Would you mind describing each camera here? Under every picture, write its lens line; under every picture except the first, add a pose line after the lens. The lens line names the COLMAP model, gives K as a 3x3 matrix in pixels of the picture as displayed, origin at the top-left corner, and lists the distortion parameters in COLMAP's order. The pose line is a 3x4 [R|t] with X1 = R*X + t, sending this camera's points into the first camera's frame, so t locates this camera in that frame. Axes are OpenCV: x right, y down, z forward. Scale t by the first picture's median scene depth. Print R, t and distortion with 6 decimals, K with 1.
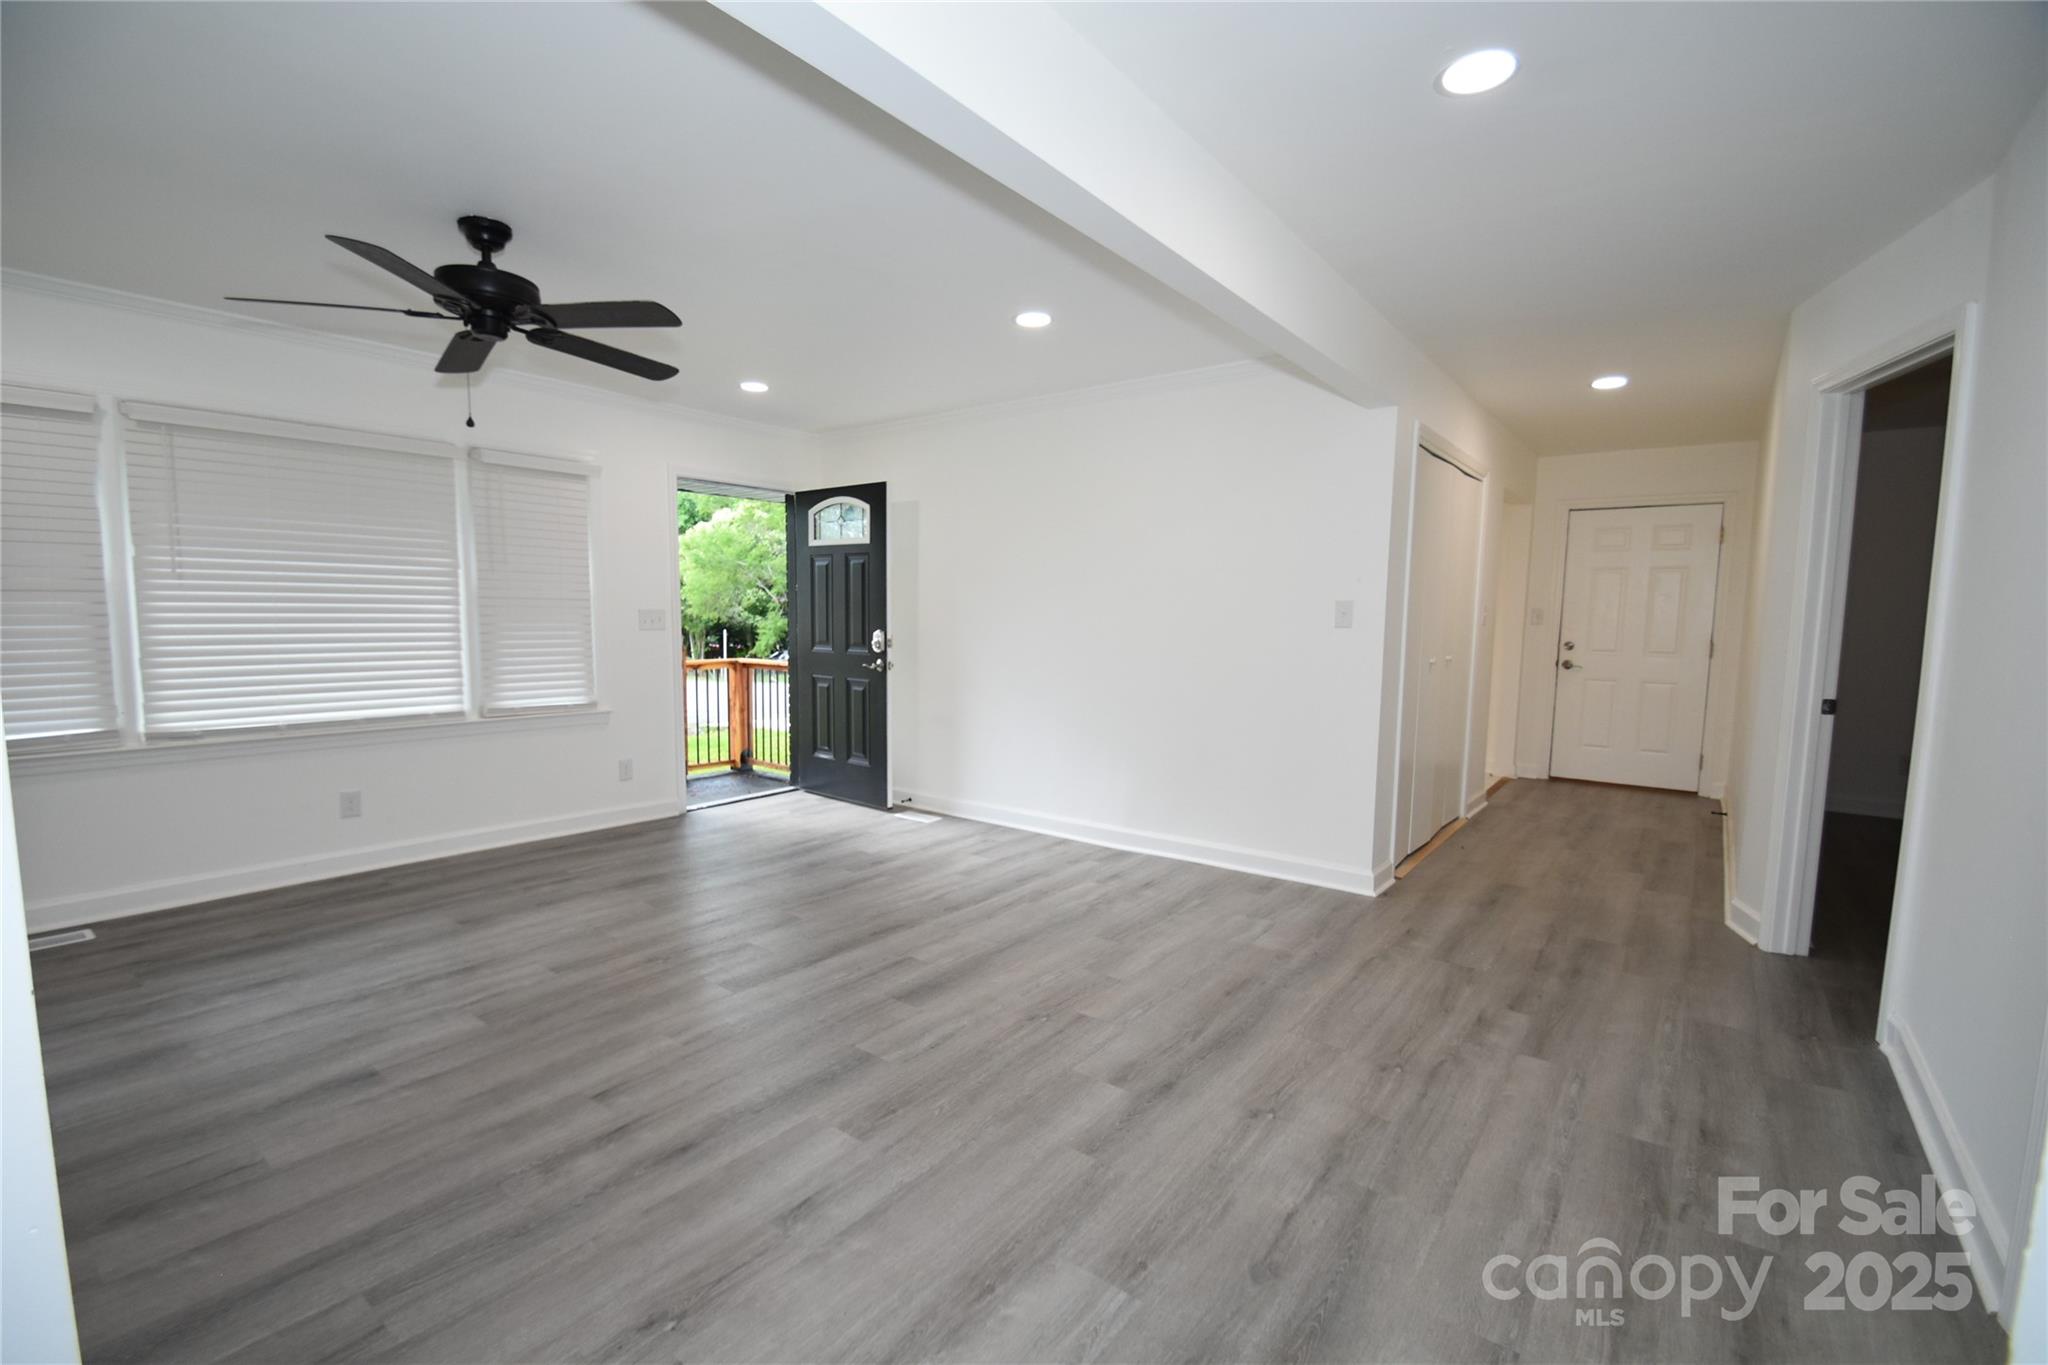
lens RADIAL K [[900.3, 0, 1015.3], [0, 900.3, 682.7], [0, 0, 1]] dist [-0.001403, -0.002212]
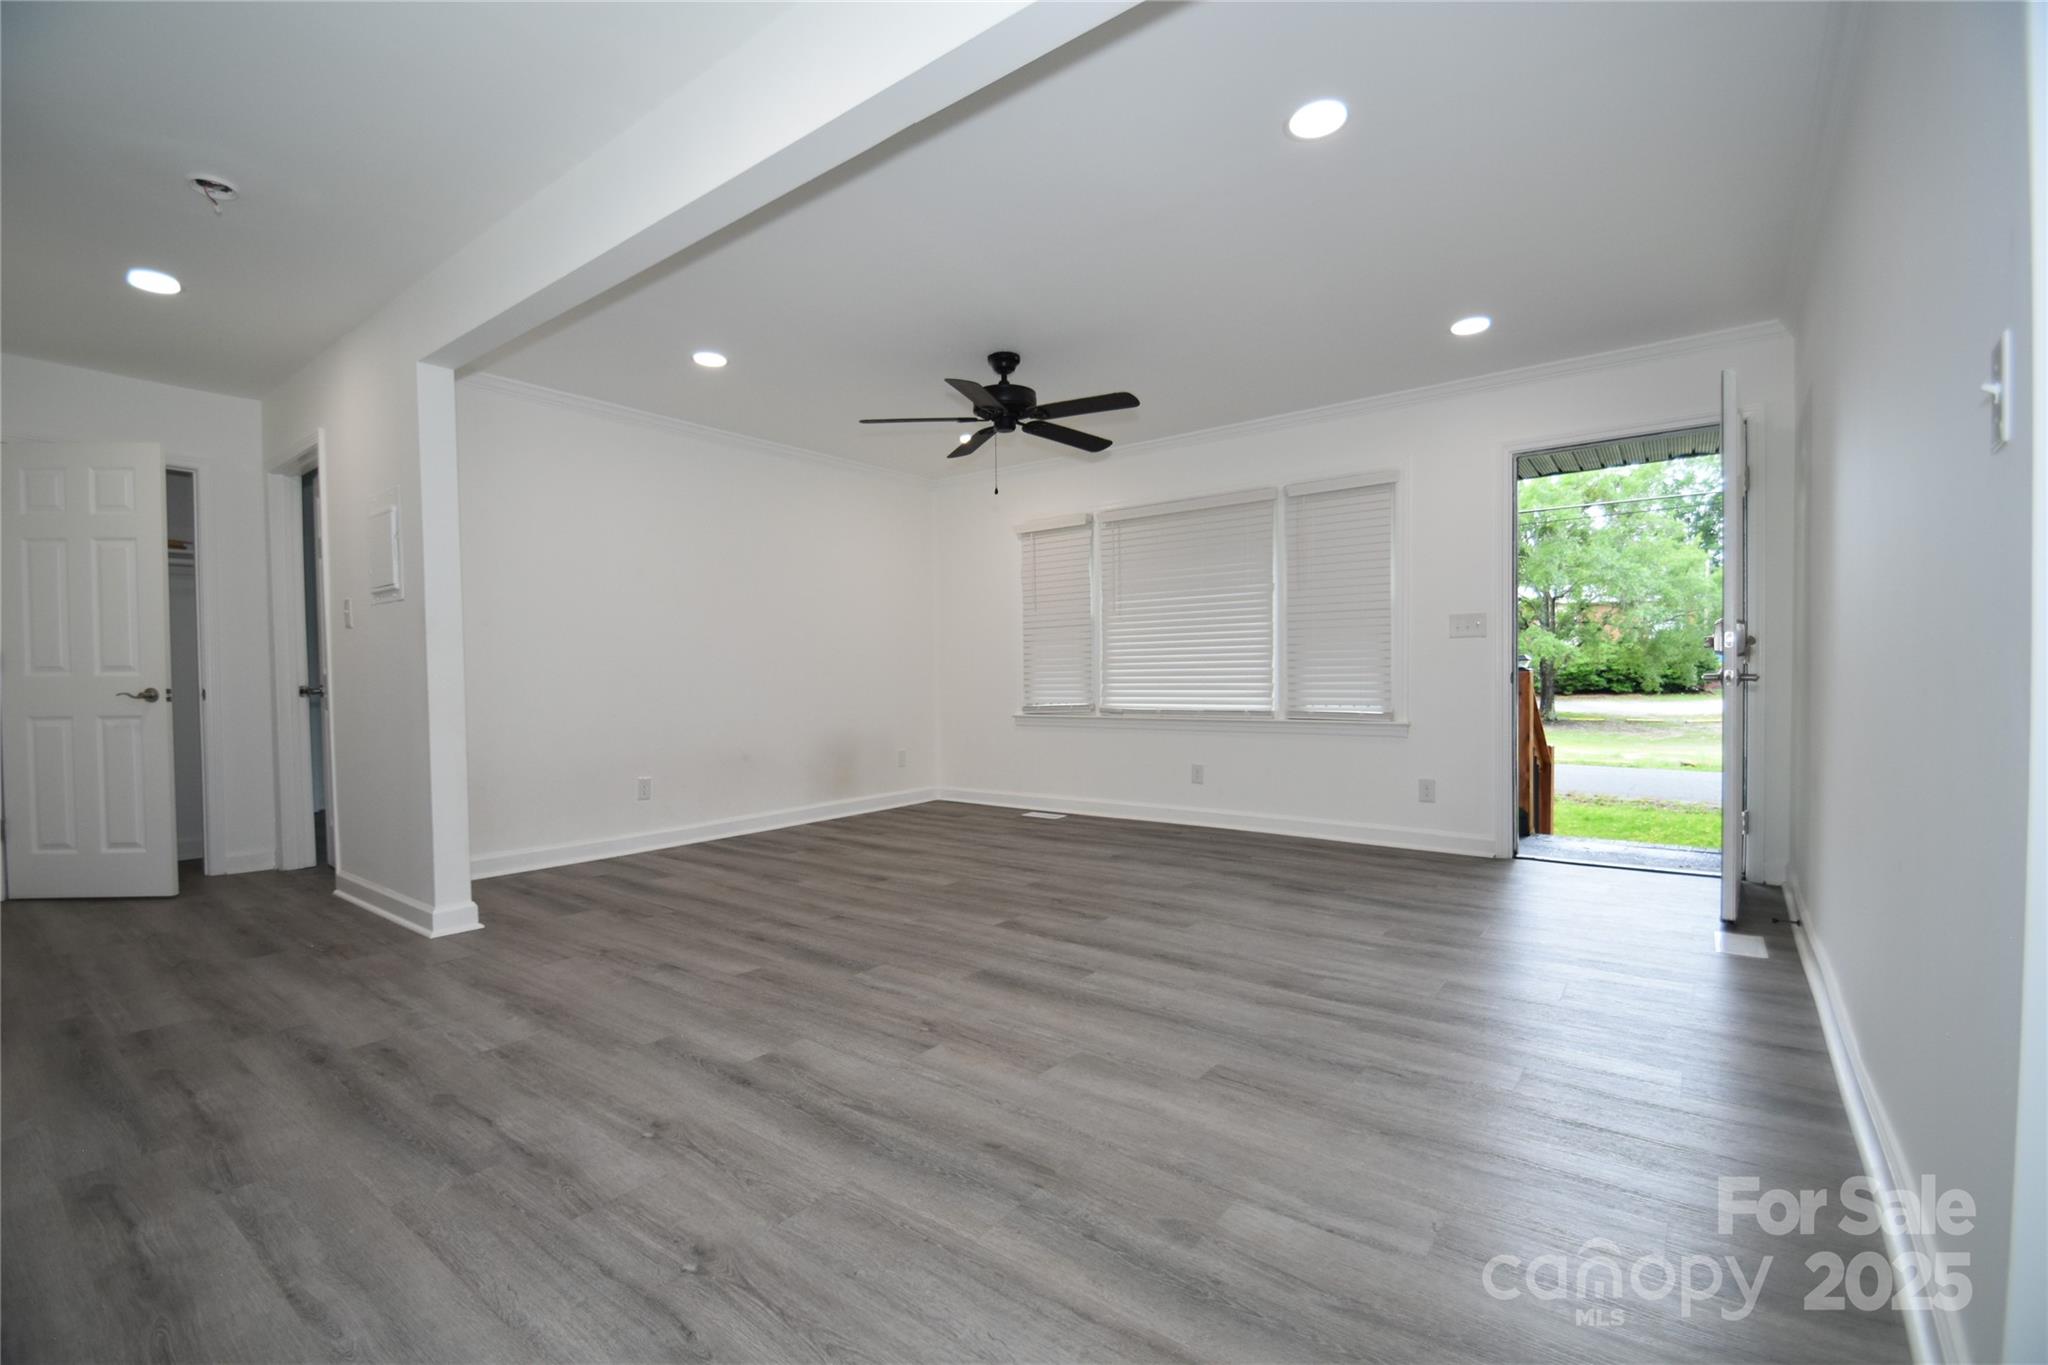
lens RADIAL K [[900.3, 0, 1013.9], [0, 900.3, 696.6], [0, 0, 1]] dist [-0.001403, -0.002212]
pose [[-0.007534, 0.010470, -0.999917, 0.879795], [-0.064330, 0.997869, 0.010933, 0.033537], [0.997900, 0.064407, -0.006845, 1.040253]]
